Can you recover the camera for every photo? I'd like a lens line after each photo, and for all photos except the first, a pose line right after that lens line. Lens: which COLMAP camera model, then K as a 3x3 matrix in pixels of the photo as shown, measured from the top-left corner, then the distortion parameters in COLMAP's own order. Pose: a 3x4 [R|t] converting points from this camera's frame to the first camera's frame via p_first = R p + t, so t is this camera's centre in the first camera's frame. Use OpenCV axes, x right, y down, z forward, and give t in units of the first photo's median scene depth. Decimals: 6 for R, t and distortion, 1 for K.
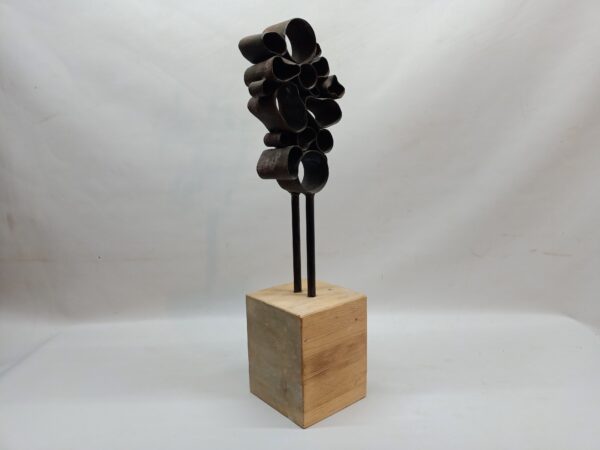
lens RADIAL K [[458.6, 0, 302.5], [0, 458.6, 229.3], [0, 0, 1]] dist [0.066048, -0.105488]
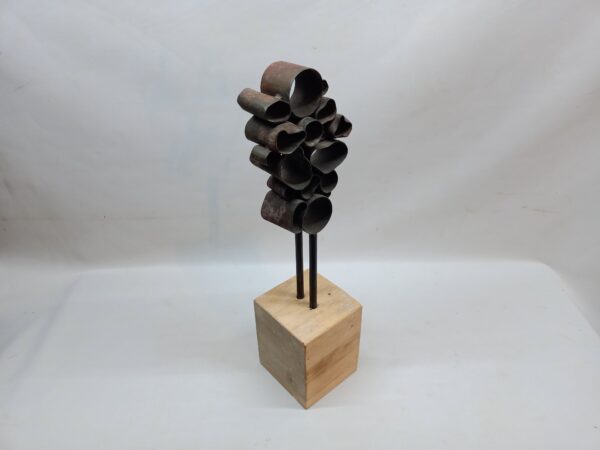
lens RADIAL K [[458.6, 0, 300.6], [0, 458.6, 217.1], [0, 0, 1]] dist [0.066048, -0.105488]
pose [[0.999852, -0.004242, 0.016684, -0.028401], [-0.003225, 0.905856, 0.423574, -0.519170], [-0.016911, -0.423565, 0.905708, 0.084482]]
